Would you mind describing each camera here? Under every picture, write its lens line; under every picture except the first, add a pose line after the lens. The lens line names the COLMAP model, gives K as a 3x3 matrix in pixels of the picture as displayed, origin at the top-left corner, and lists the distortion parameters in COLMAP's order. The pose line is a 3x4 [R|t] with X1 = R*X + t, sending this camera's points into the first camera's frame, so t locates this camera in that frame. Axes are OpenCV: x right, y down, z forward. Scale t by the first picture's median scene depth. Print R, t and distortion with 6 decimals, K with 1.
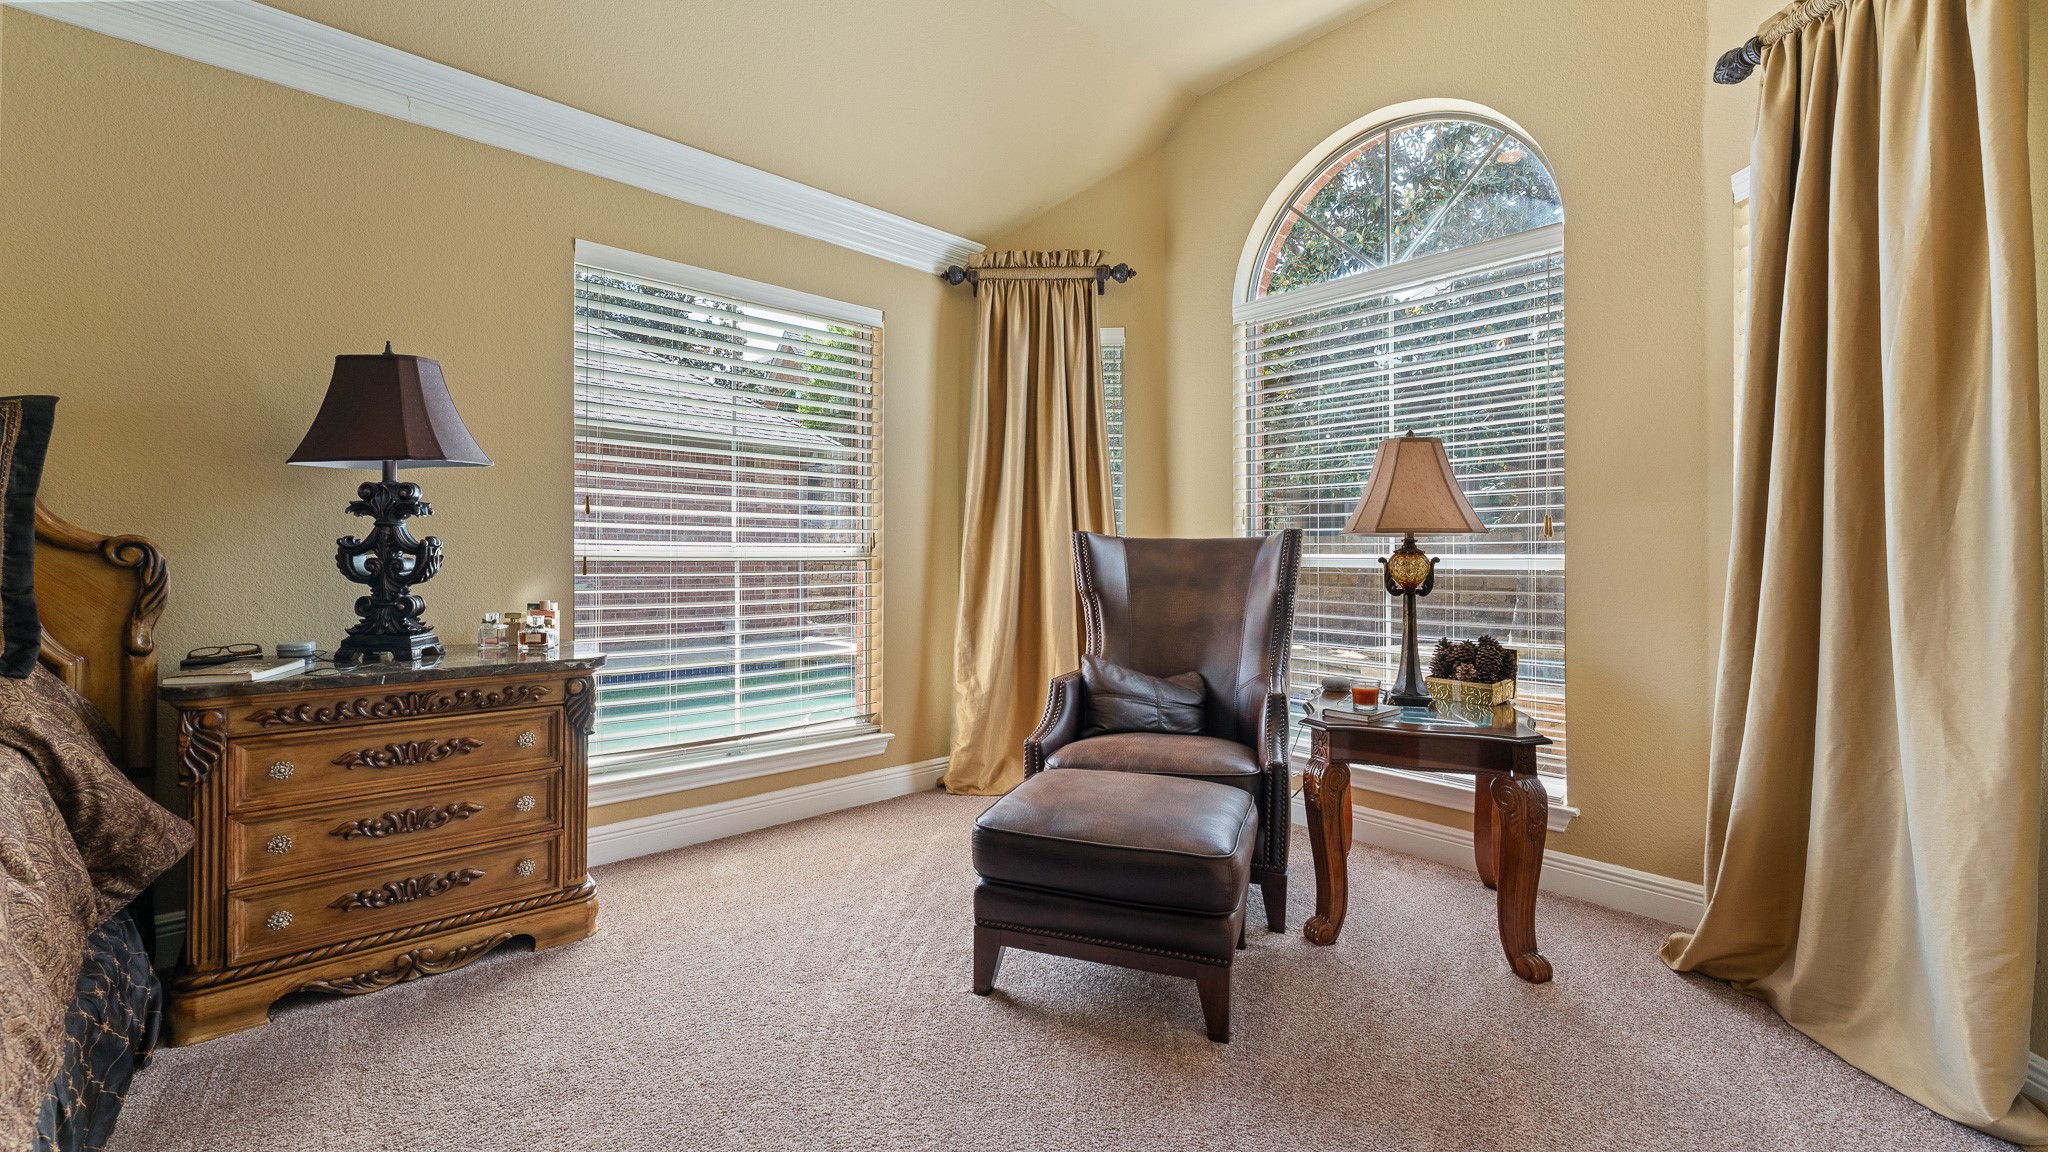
lens RADIAL K [[817.5, 0, 1018.8], [0, 817.5, 562.4], [0, 0, 1]] dist [-0.001623, -0.000822]
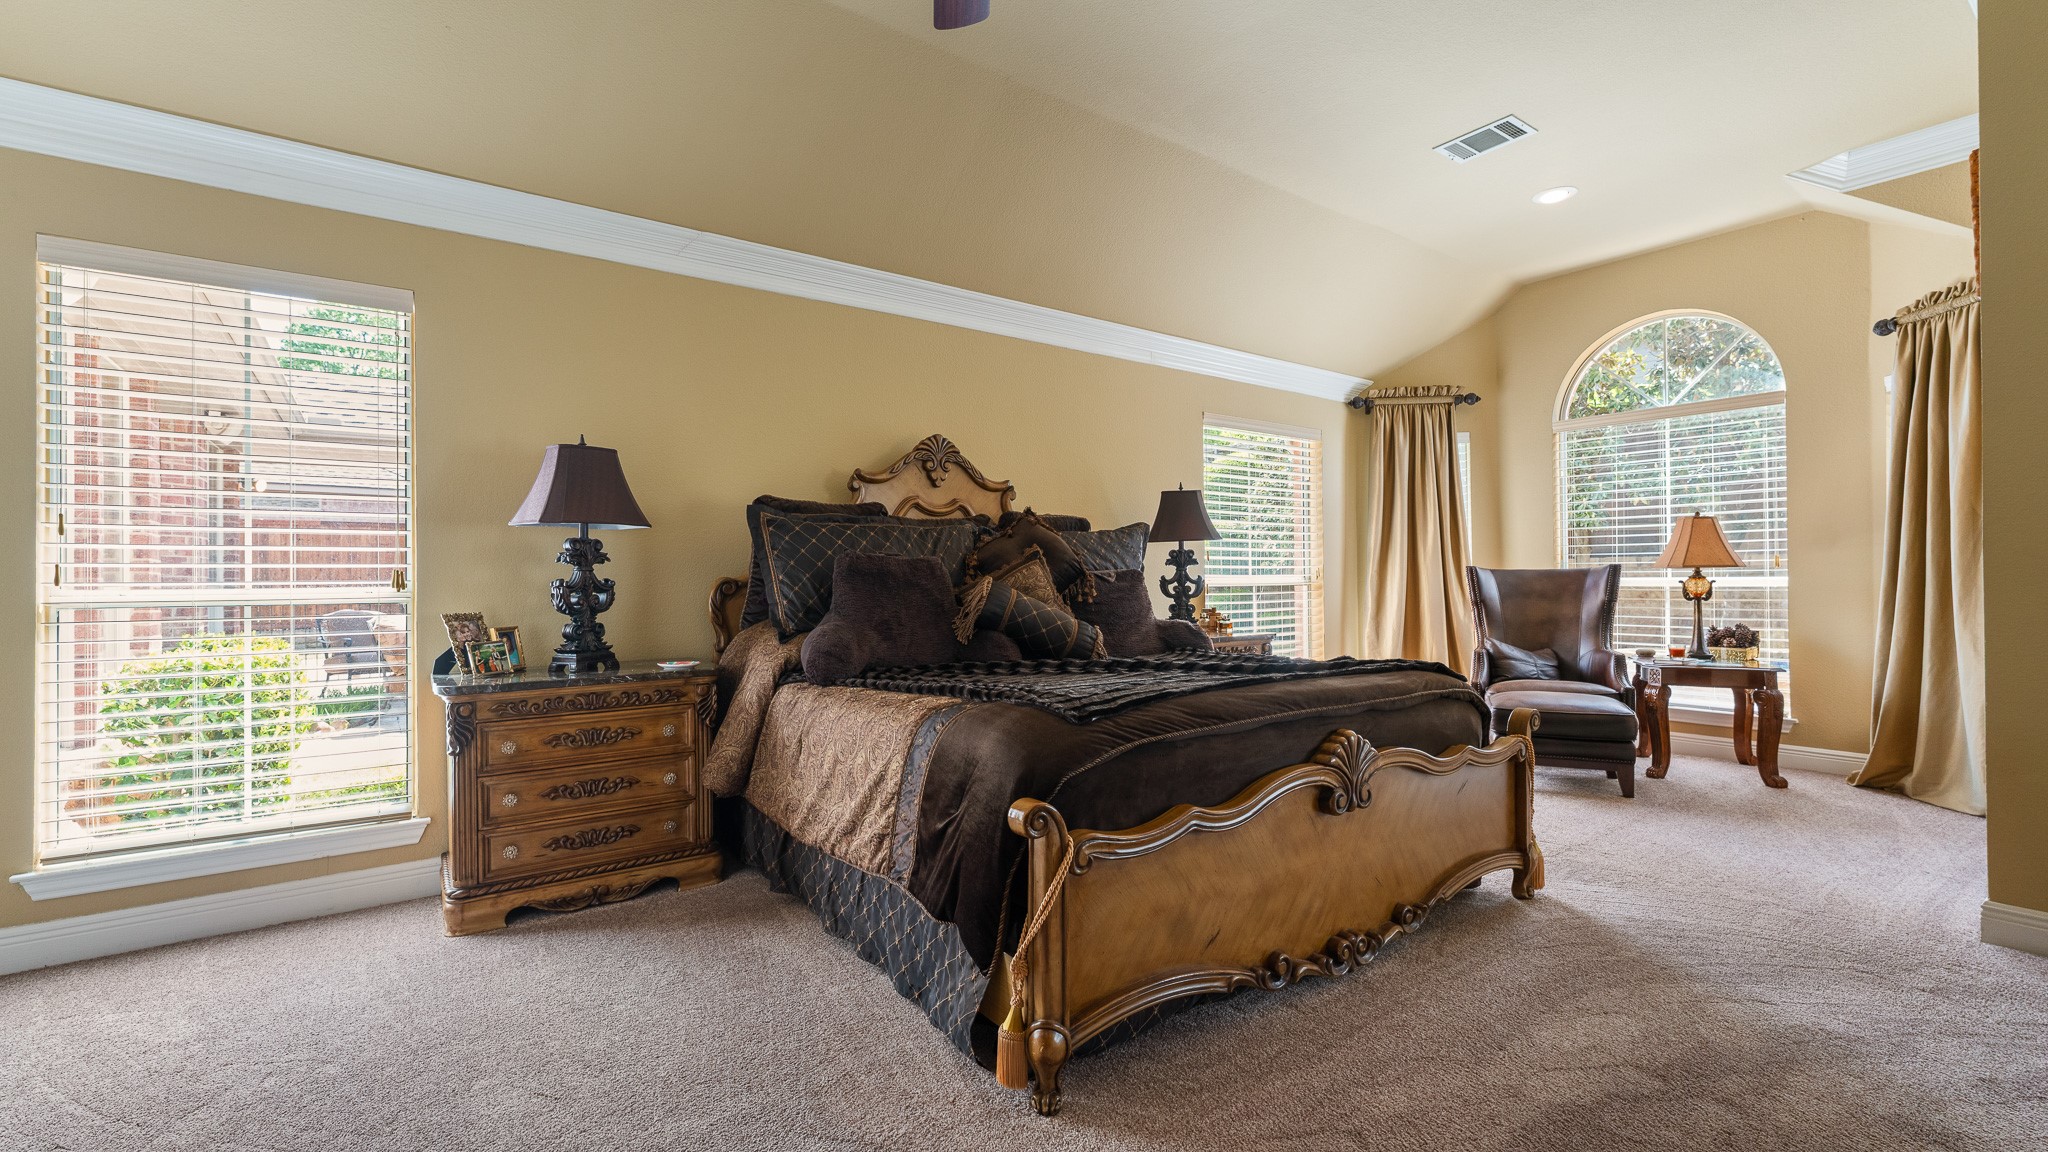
lens RADIAL K [[864.0, 0, 1027.6], [0, 864.0, 586.7], [0, 0, 1]] dist [-0.002103, 0.000539]
pose [[0.993721, -0.010205, -0.111423, -0.797744], [0.010323, 0.999947, 0.000478, -0.007582], [0.111413, -0.001625, 0.993773, -1.093465]]
